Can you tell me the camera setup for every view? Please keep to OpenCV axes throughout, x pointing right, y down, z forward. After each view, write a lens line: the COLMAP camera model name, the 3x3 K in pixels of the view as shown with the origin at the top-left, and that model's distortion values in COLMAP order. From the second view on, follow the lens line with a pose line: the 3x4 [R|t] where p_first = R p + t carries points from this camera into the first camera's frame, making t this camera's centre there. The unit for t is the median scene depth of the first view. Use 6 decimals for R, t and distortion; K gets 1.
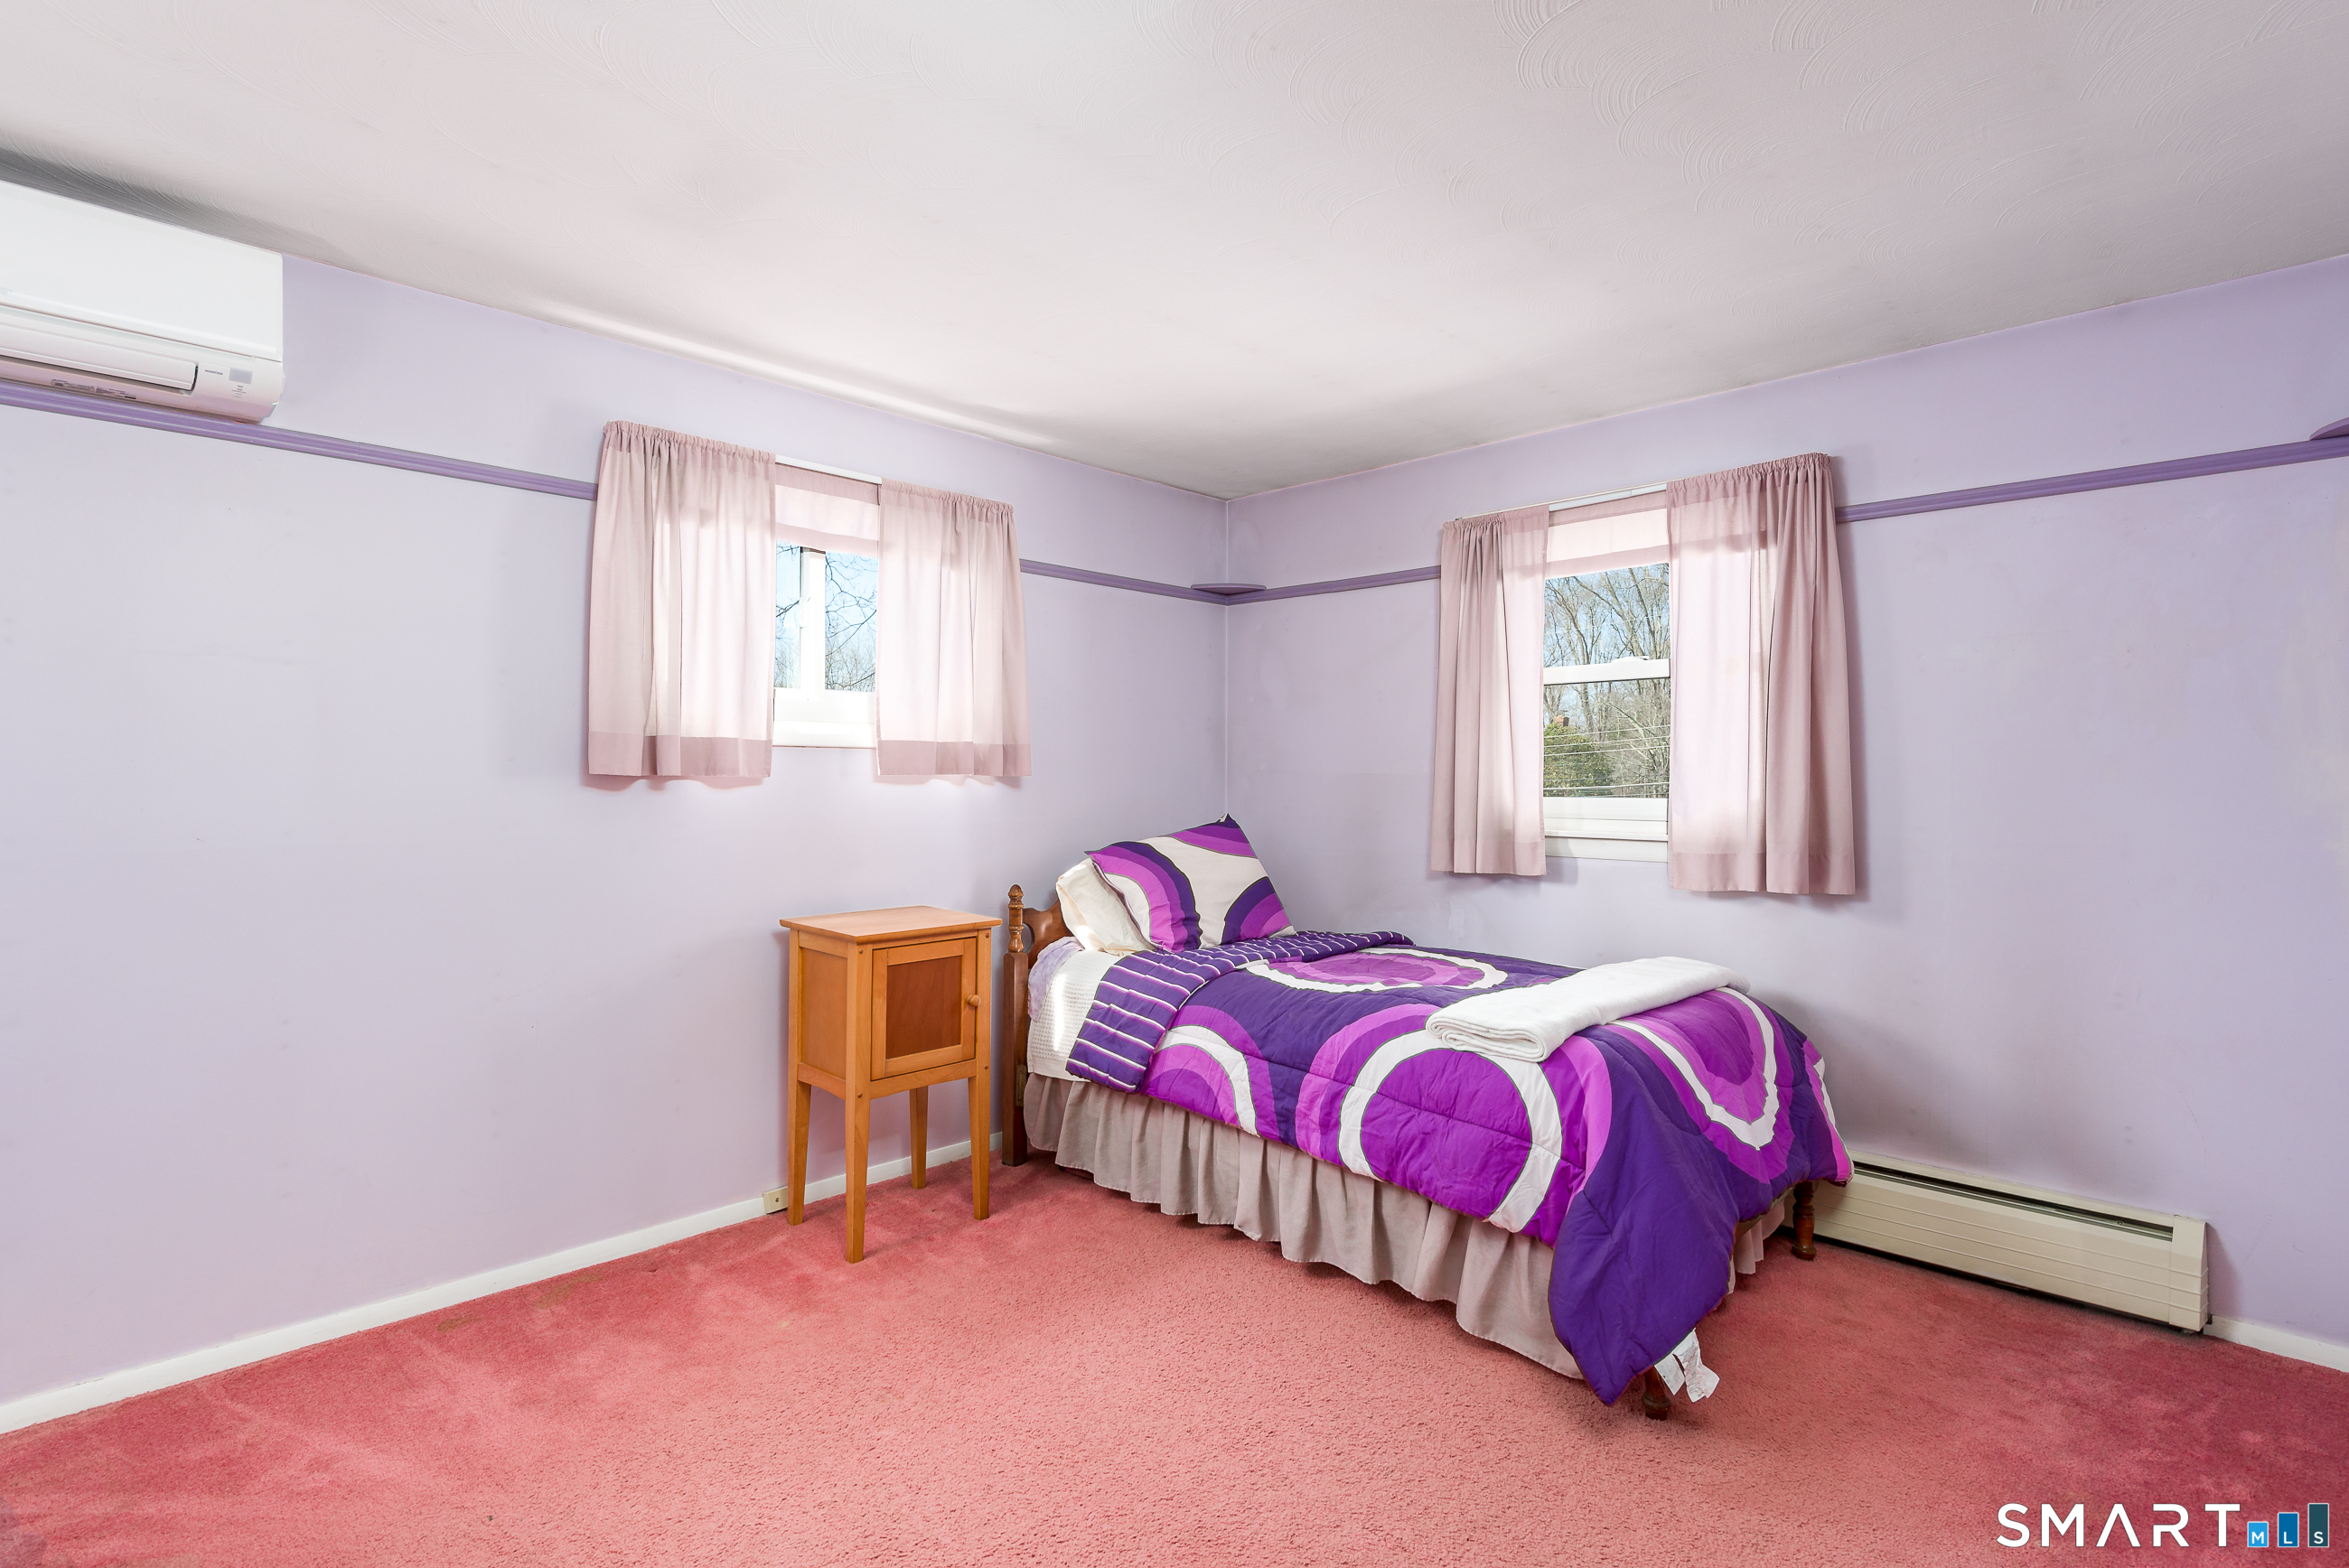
lens RADIAL K [[1162.8, 0, 1180.1], [0, 1162.8, 782.0], [0, 0, 1]] dist [0.005352, -0.000224]
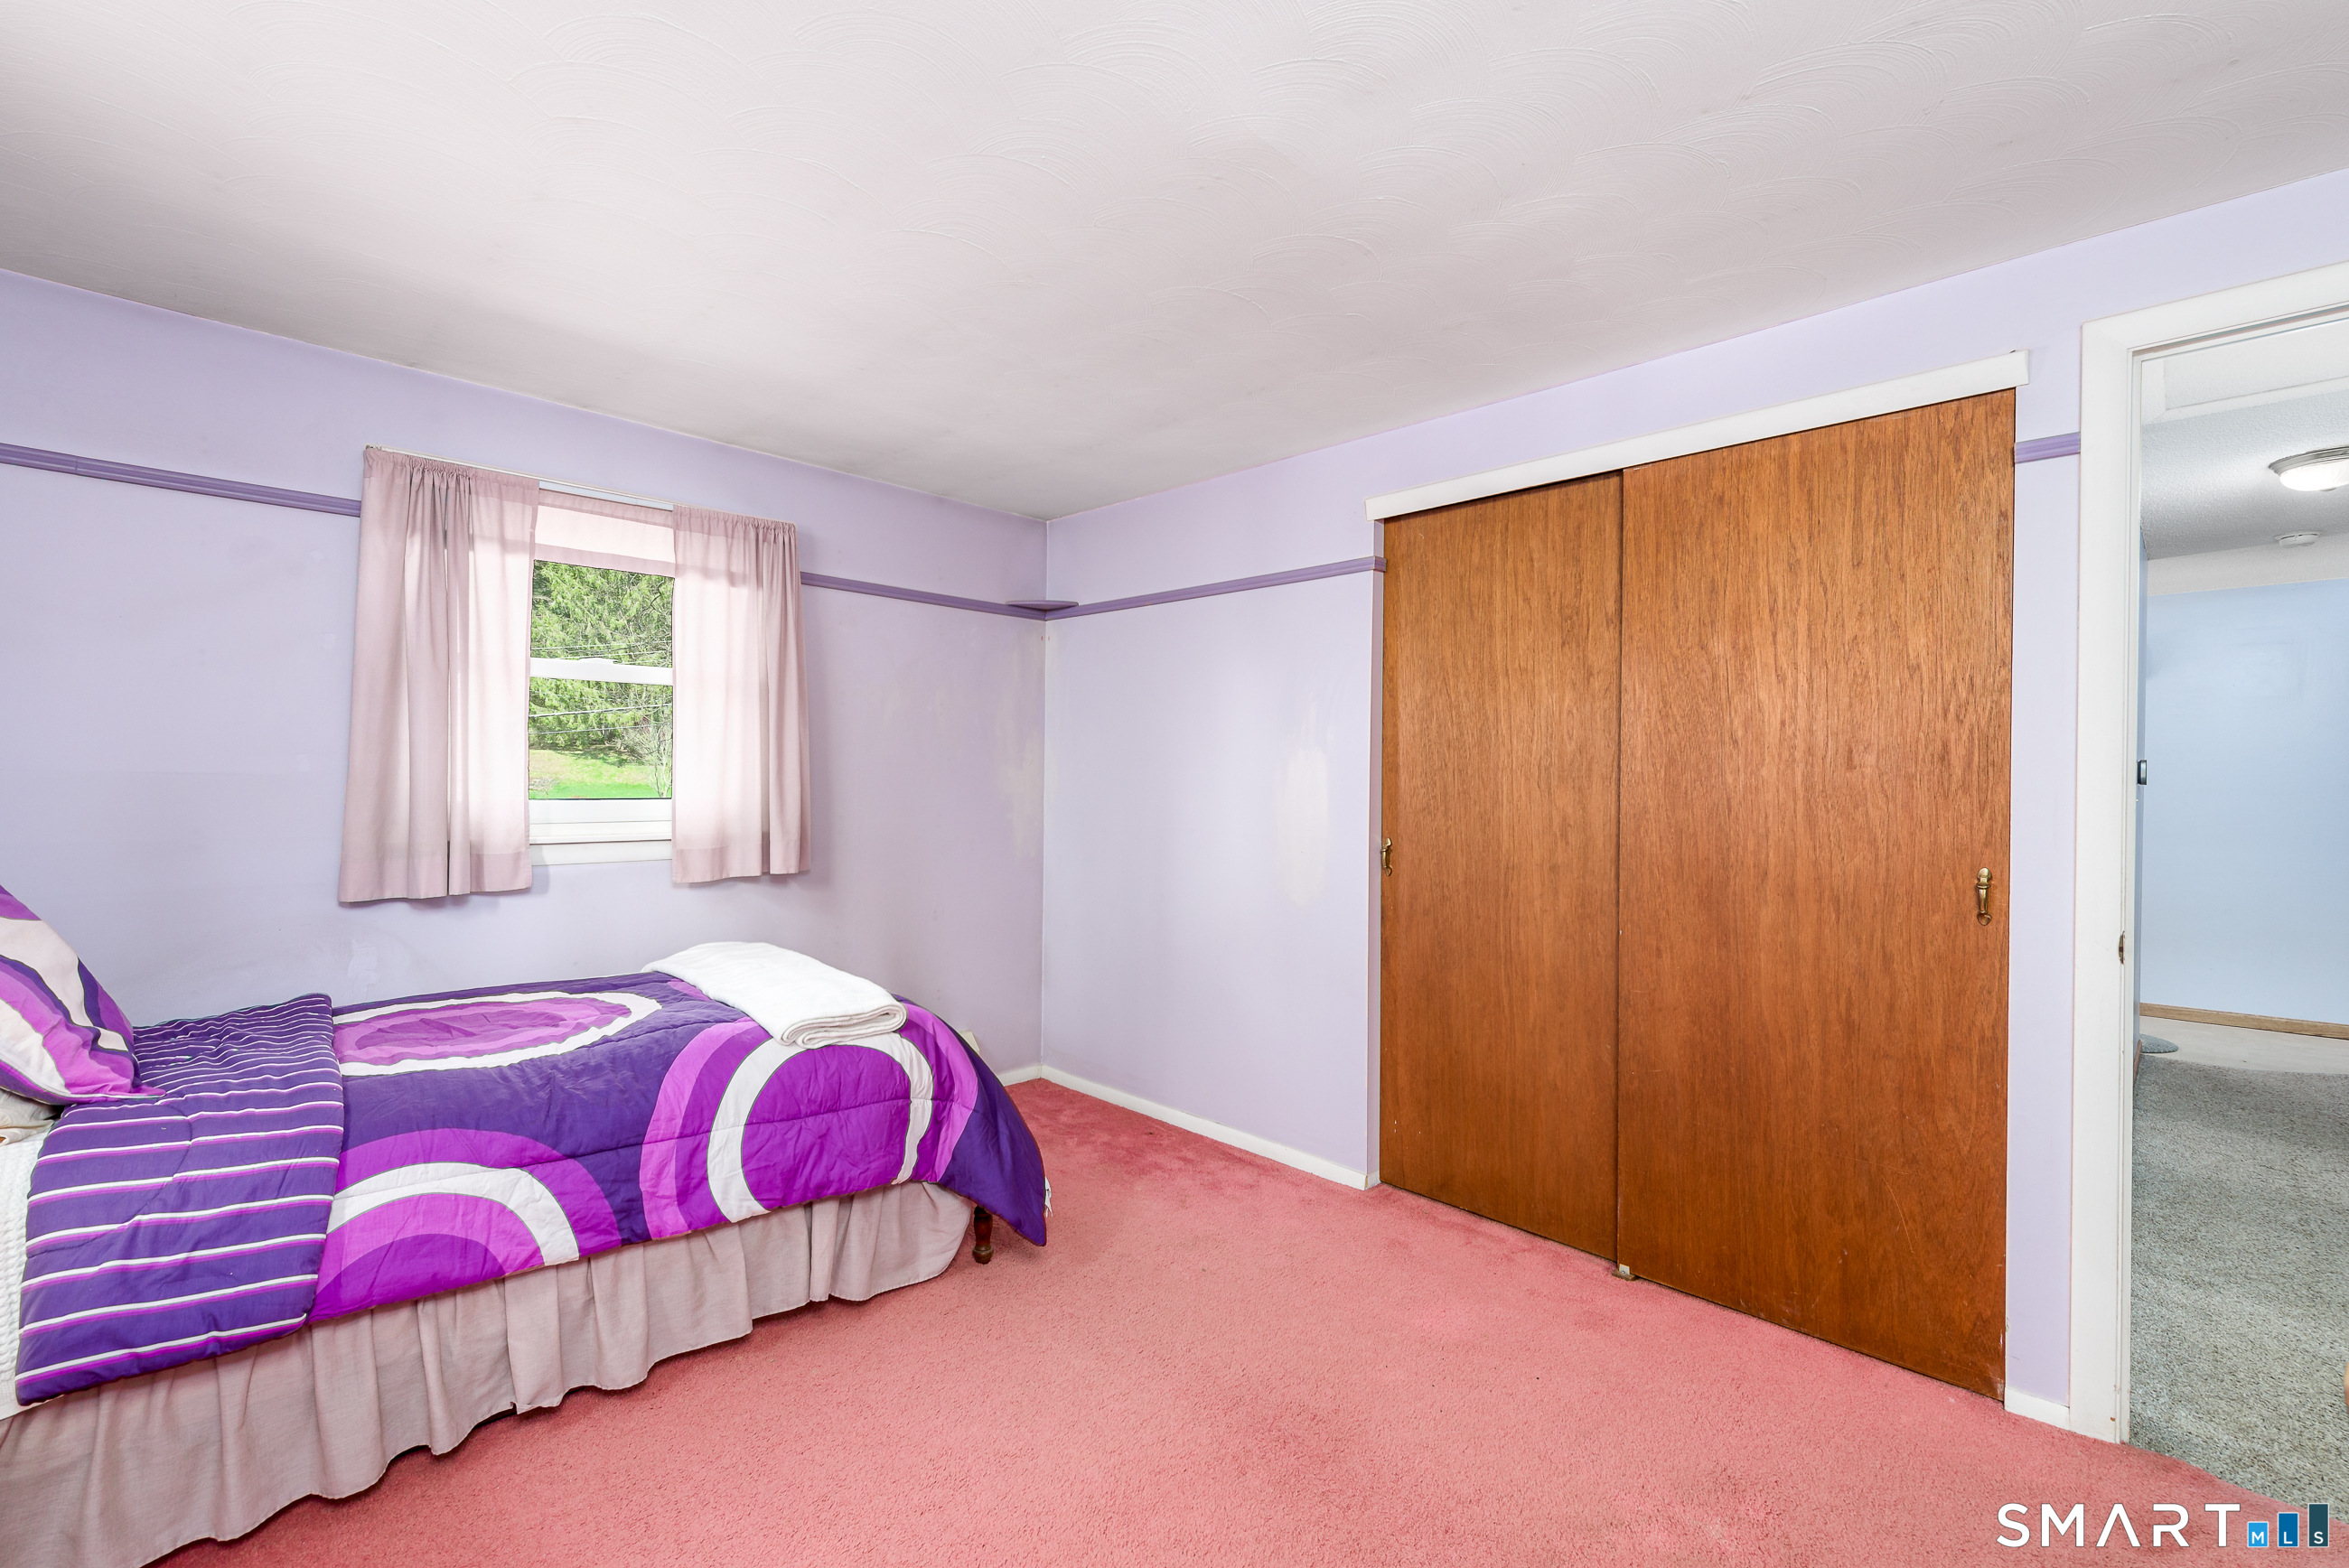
lens RADIAL K [[1018.6, 0, 1178.0], [0, 1018.6, 783.8], [0, 0, 1]] dist [0.006206, -0.000543]
pose [[0.000514, -0.005659, 0.999984, -0.602638], [-0.001807, 0.999982, 0.005660, -0.007785], [-0.999998, -0.001810, 0.000503, 0.621966]]
